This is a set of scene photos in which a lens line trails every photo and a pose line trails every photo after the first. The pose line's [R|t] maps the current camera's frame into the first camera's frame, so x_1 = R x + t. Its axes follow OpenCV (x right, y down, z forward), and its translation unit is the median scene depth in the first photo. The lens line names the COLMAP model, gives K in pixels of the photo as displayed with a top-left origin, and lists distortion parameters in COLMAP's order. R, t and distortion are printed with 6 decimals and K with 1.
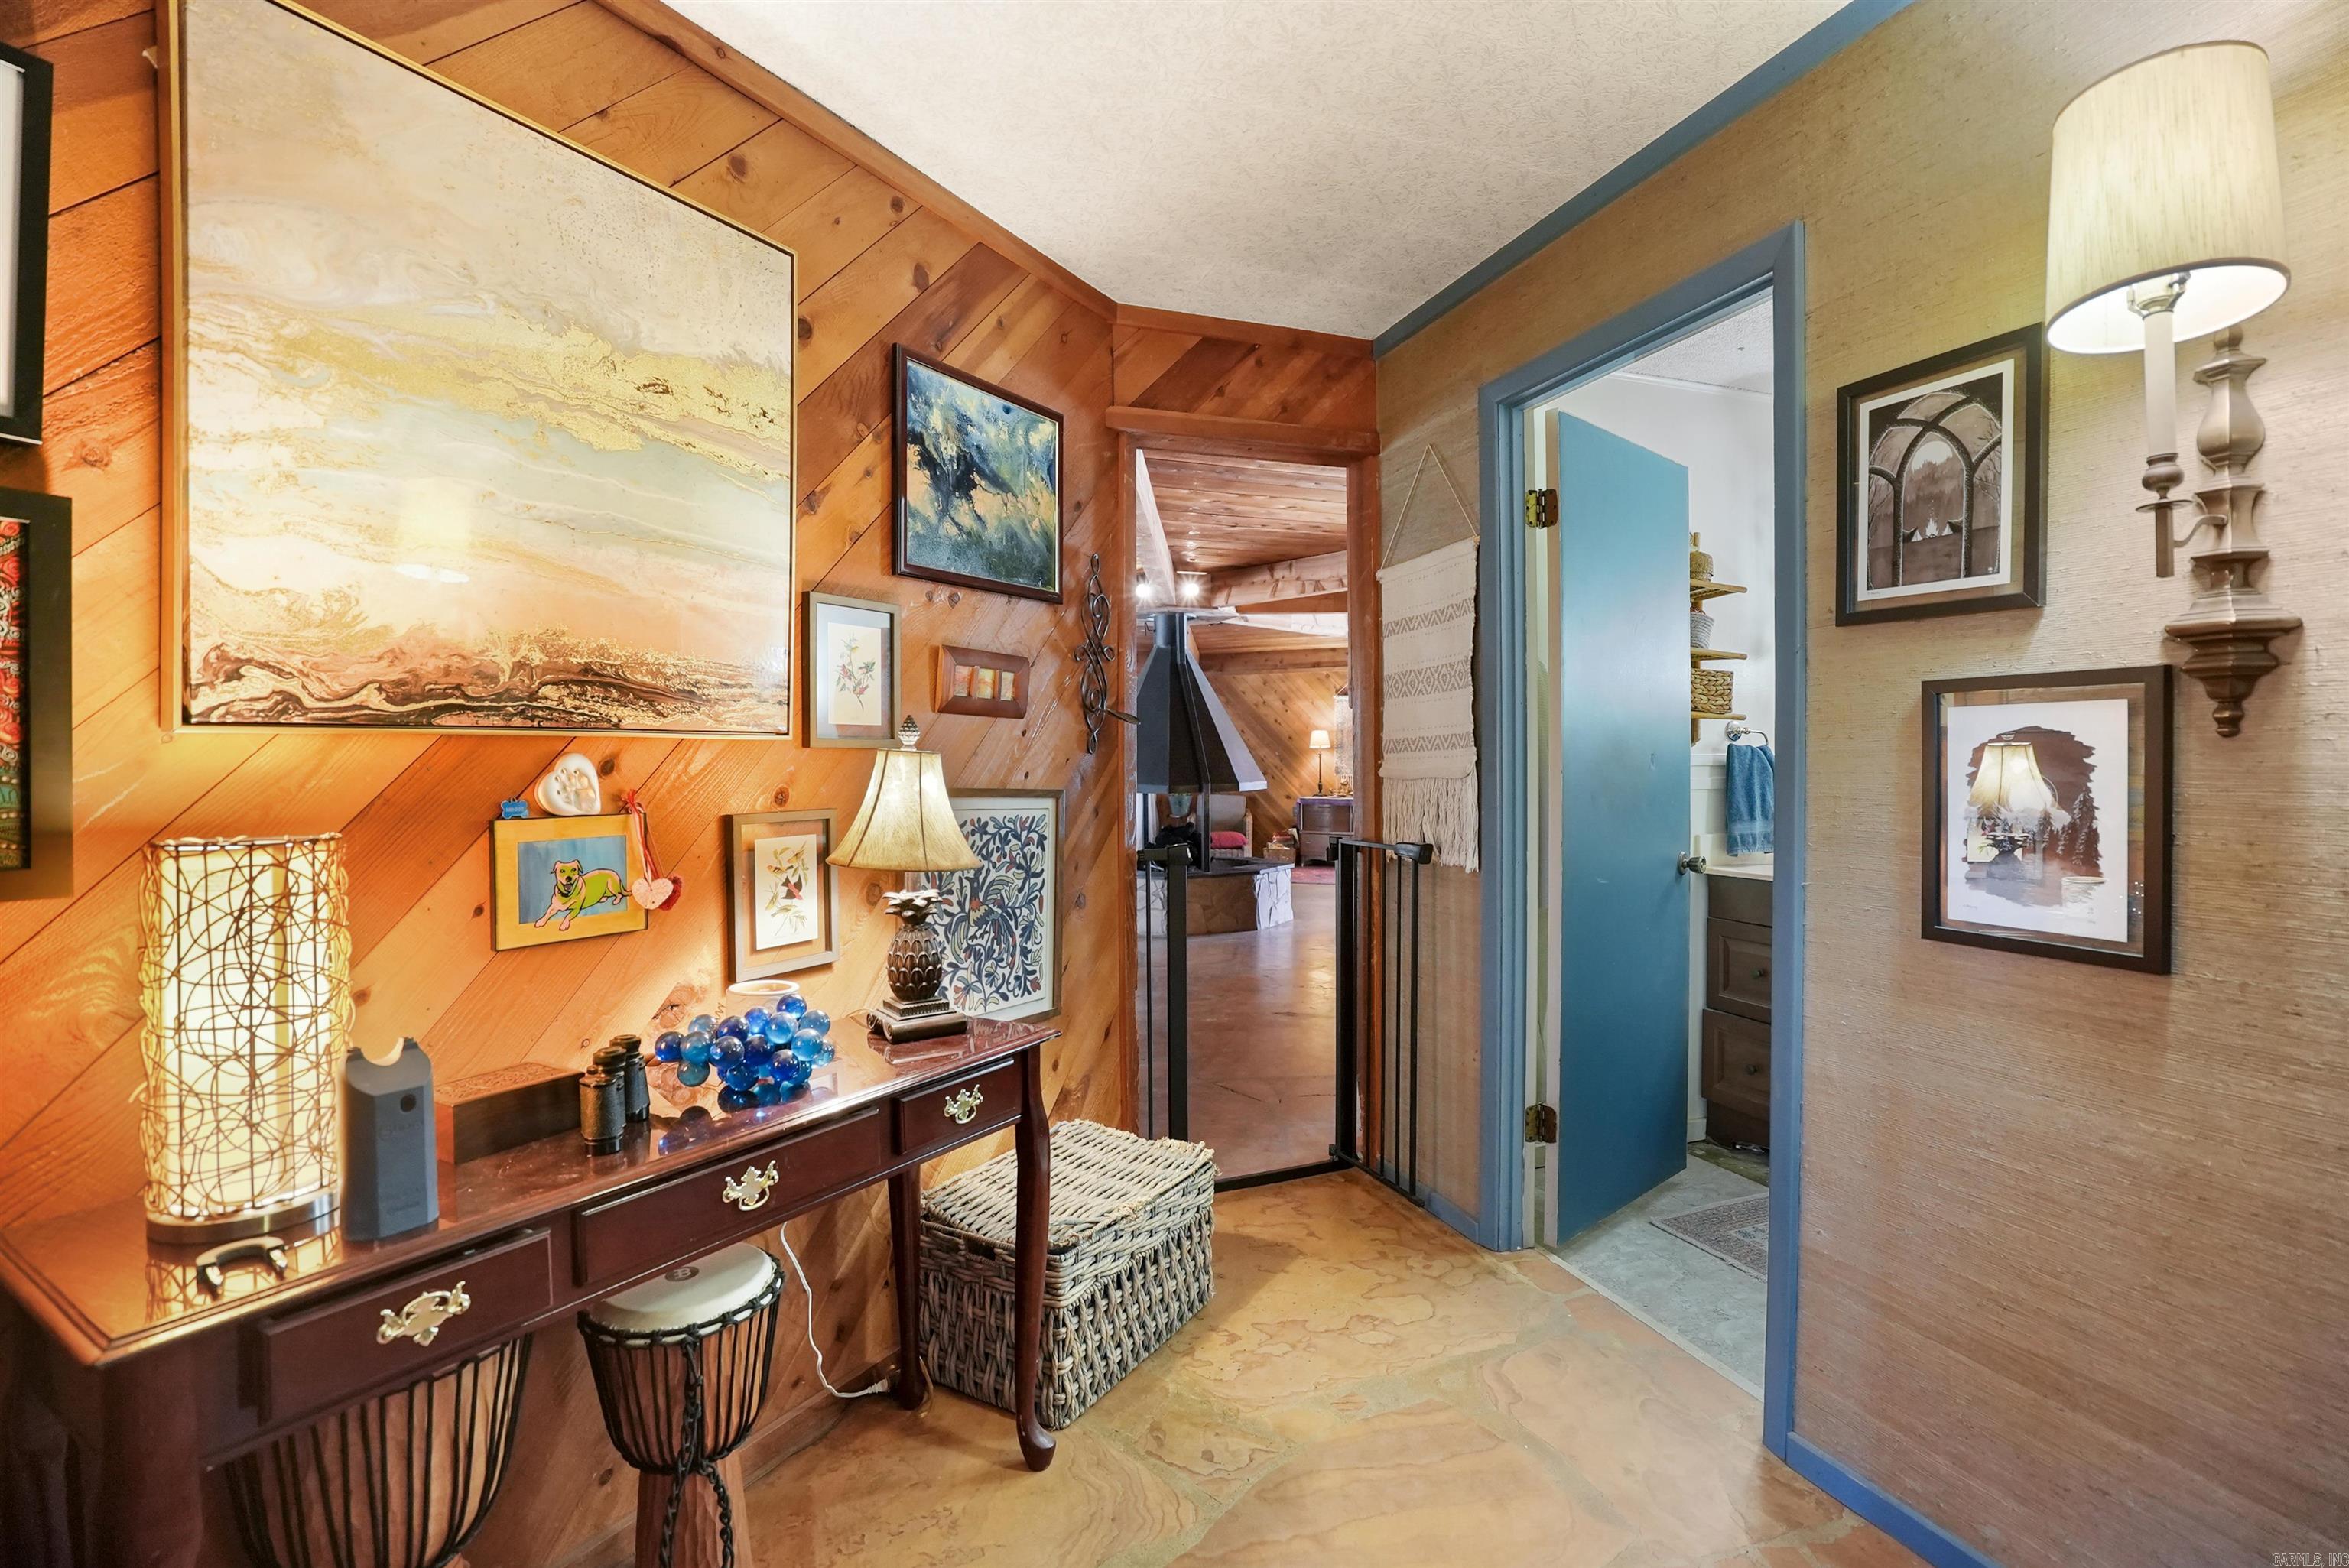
lens RADIAL K [[1095.3, 0, 1177.3], [0, 1095.3, 773.5], [0, 0, 1]] dist [-0.031743, 0.006169]
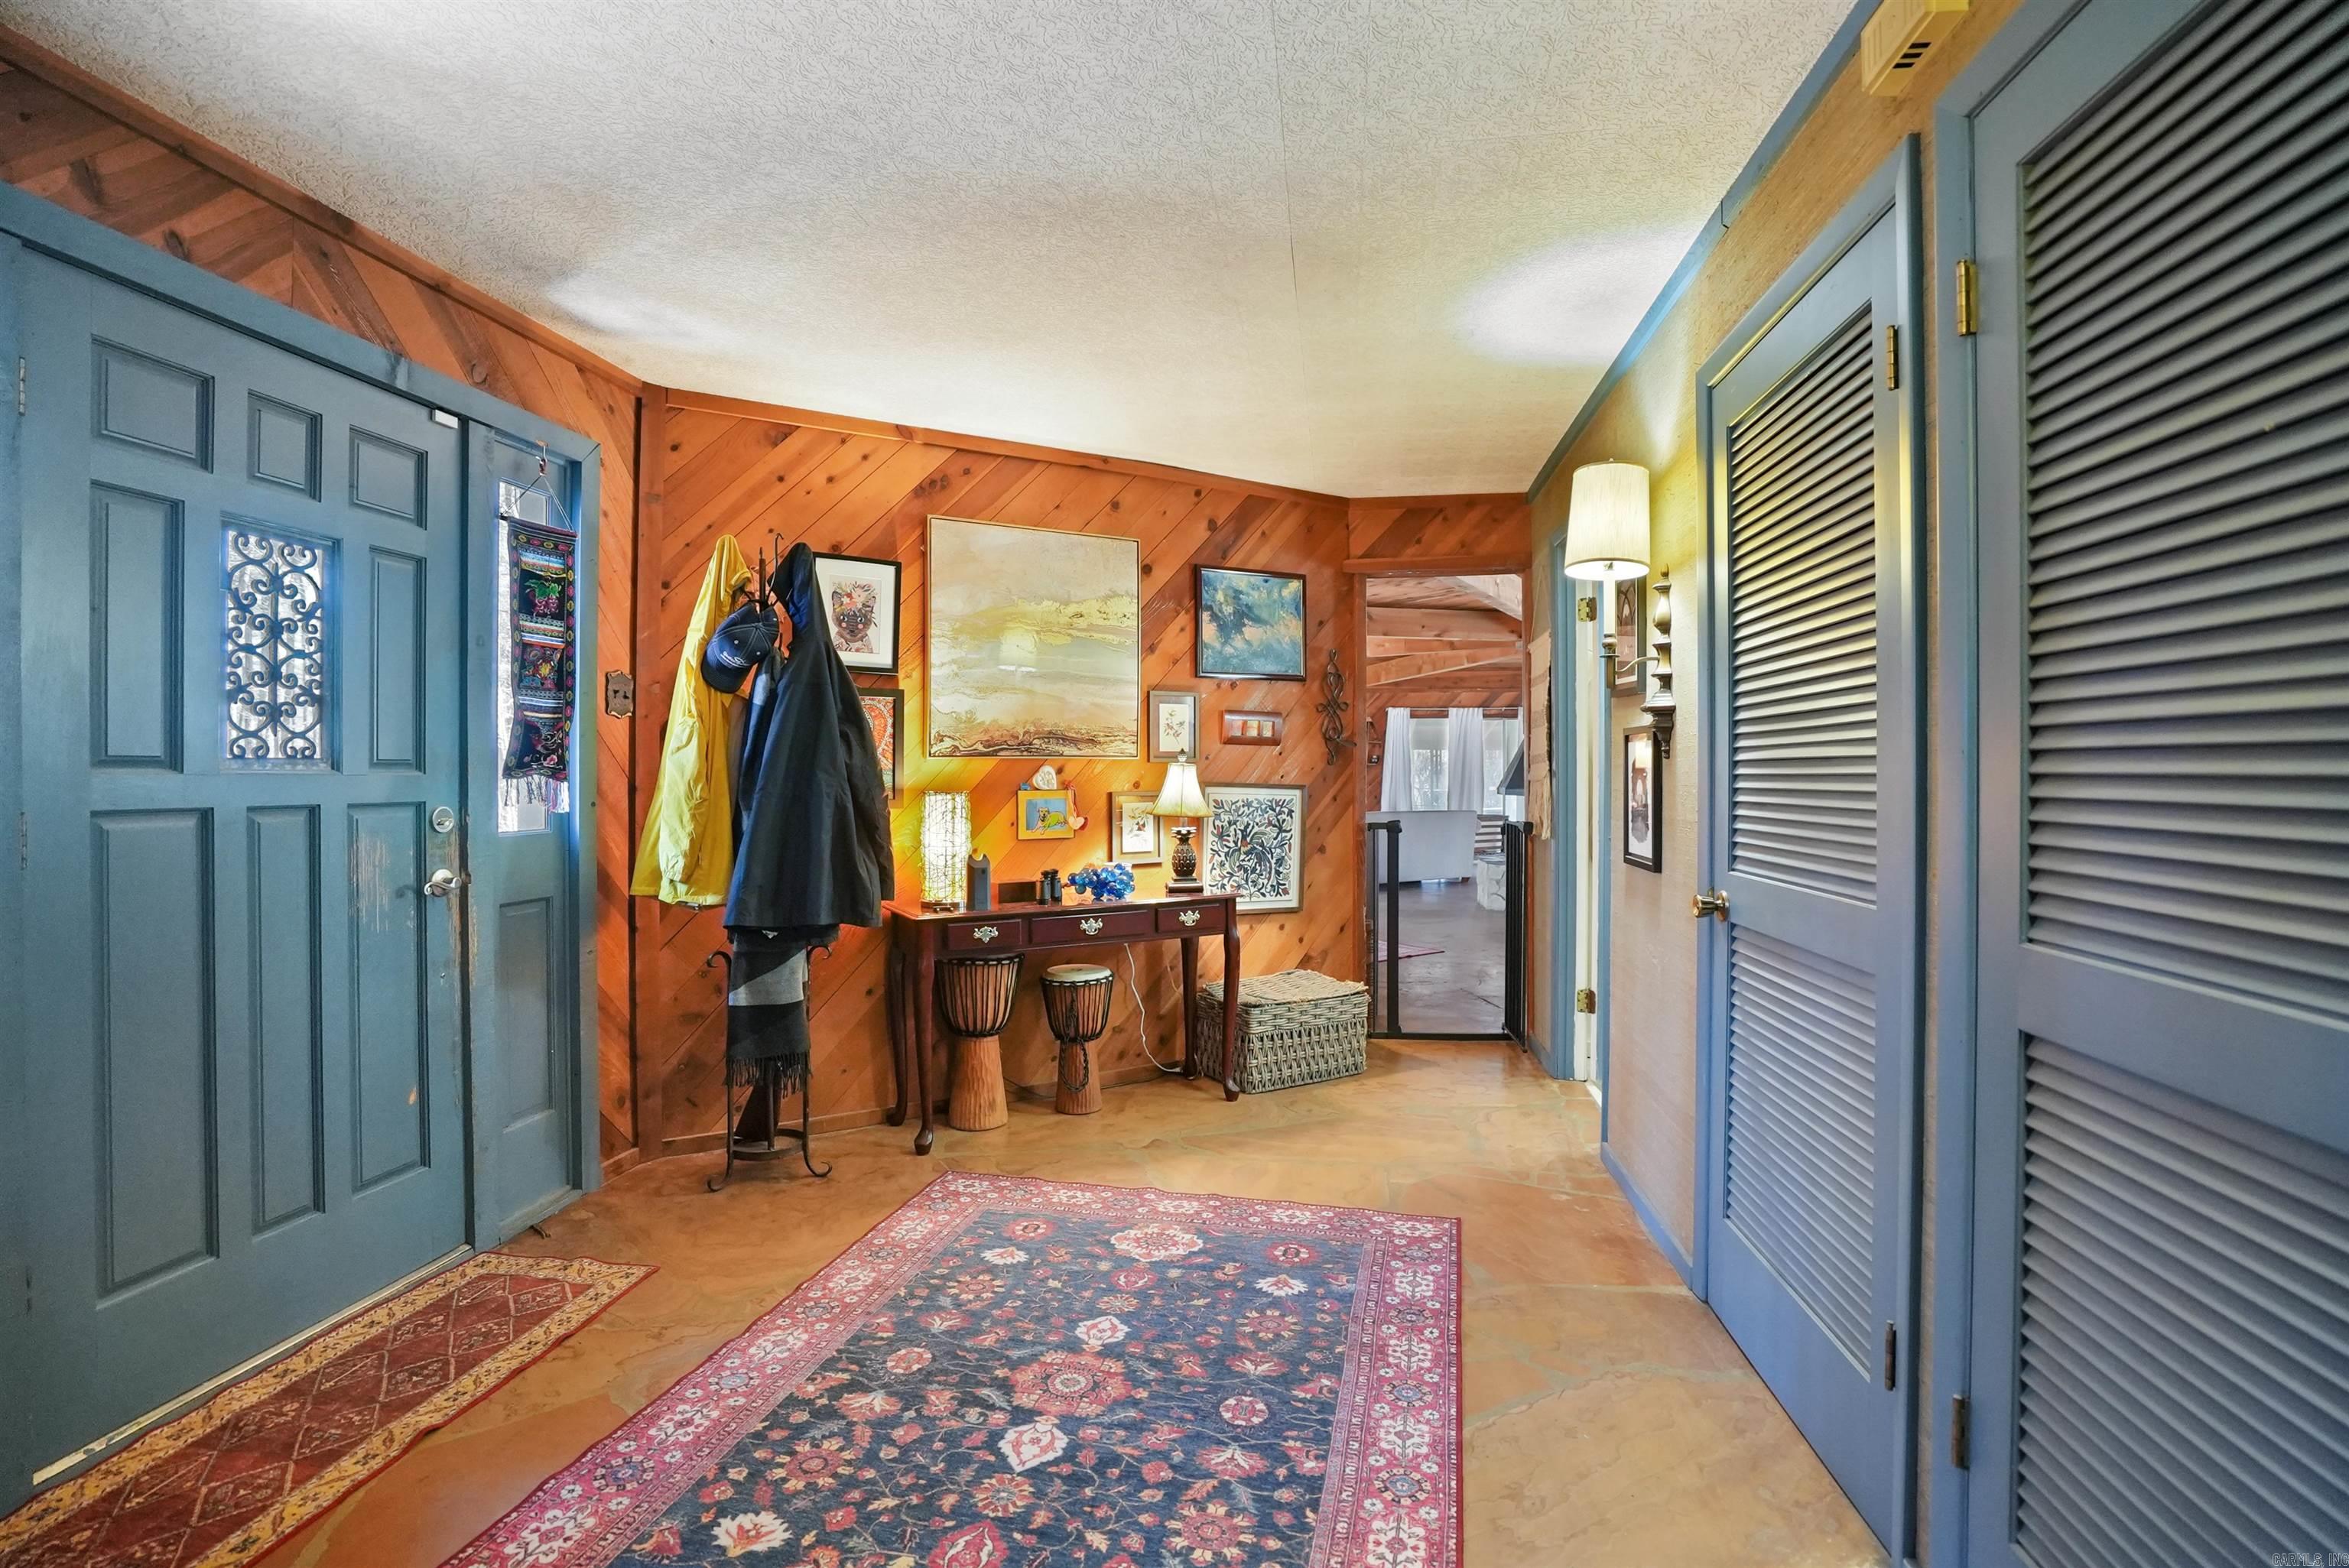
lens RADIAL K [[1095.3, 0, 1176.0], [0, 1095.3, 779.0], [0, 0, 1]] dist [-0.031743, 0.006169]
pose [[0.879319, 0.007870, -0.476168, 0.747756], [-0.008716, 0.999962, 0.000431, 0.008092], [0.476153, 0.003771, 0.879354, -0.891471]]
